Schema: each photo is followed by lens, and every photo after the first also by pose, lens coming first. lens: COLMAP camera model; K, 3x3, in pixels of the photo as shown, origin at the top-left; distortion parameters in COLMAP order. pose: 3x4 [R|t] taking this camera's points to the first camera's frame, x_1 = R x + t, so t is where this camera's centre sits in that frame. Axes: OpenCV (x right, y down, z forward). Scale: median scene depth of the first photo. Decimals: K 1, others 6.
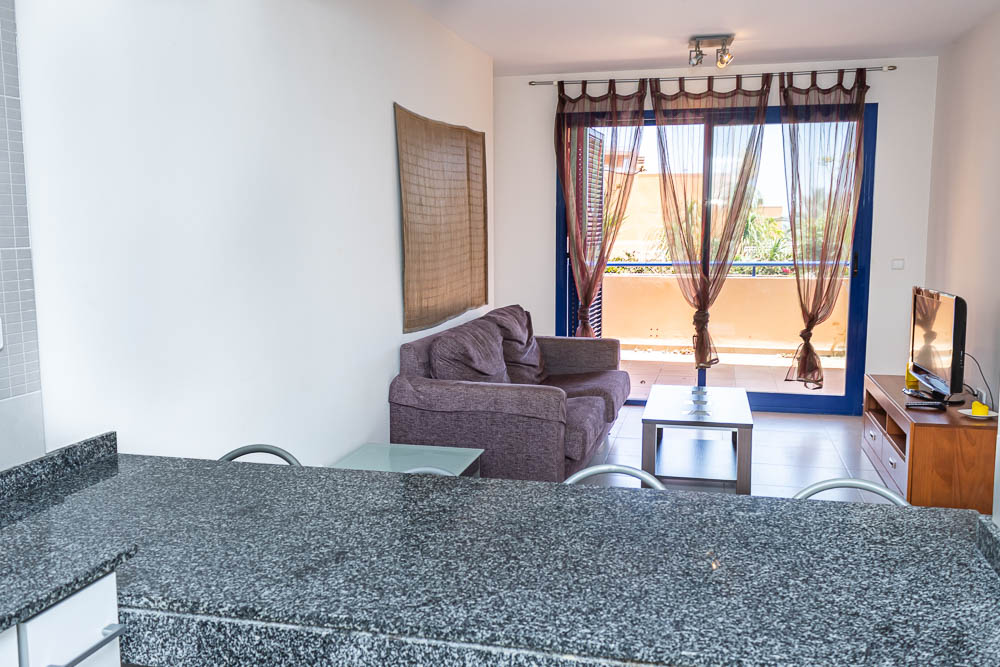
lens RADIAL K [[895.9, 0, 500.0], [0, 895.9, 333.5], [0, 0, 1]] dist [0.061761, -0.021250]
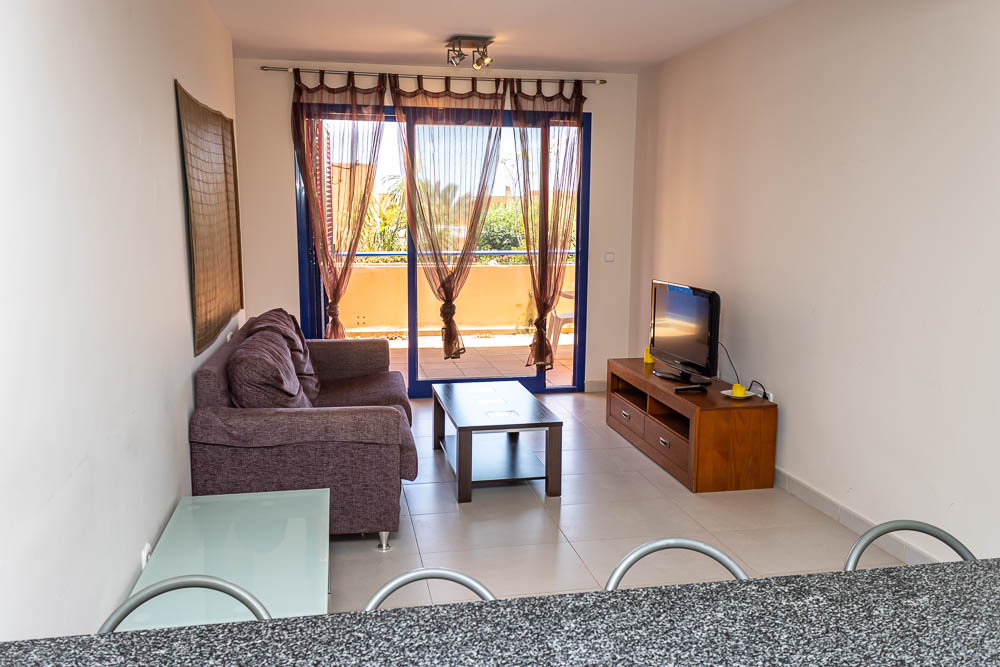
lens RADIAL K [[801.3, 0, 482.6], [0, 801.3, 334.0], [0, 0, 1]] dist [0.060072, -0.001591]
pose [[0.913587, -0.056951, 0.402635, -0.119972], [0.043006, 0.998123, 0.043598, -0.031294], [-0.404362, -0.022515, 0.914322, 0.141403]]
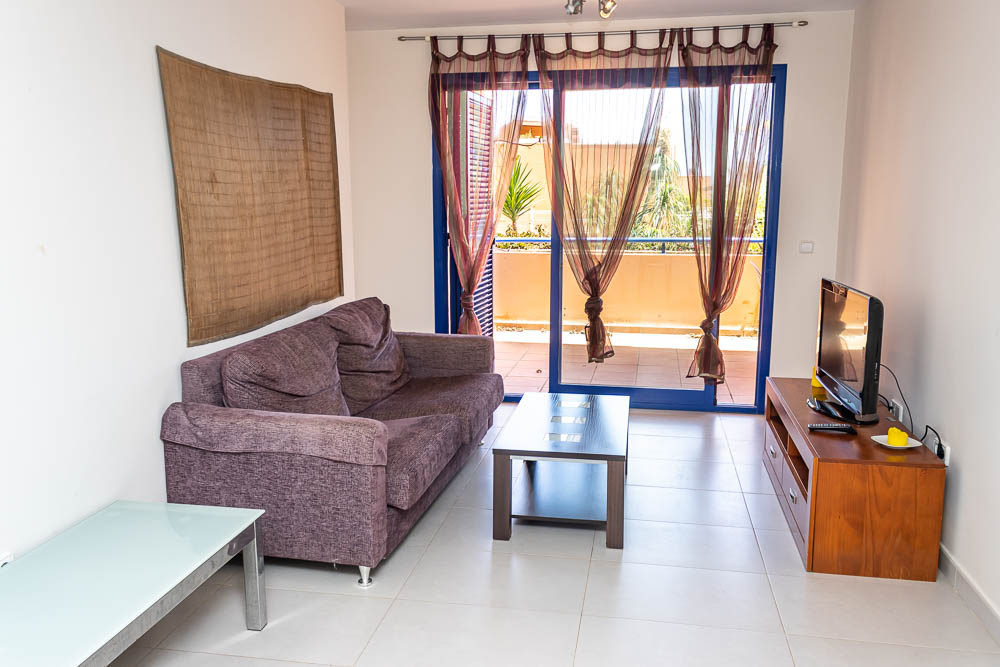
lens RADIAL K [[824.4, 0, 493.1], [0, 824.4, 336.2], [0, 0, 1]] dist [0.065425, -0.064070]
pose [[0.998879, -0.008268, 0.046615, 0.090800], [0.005872, 0.998665, 0.051318, -0.032945], [-0.046977, -0.050987, 0.997594, 0.190516]]
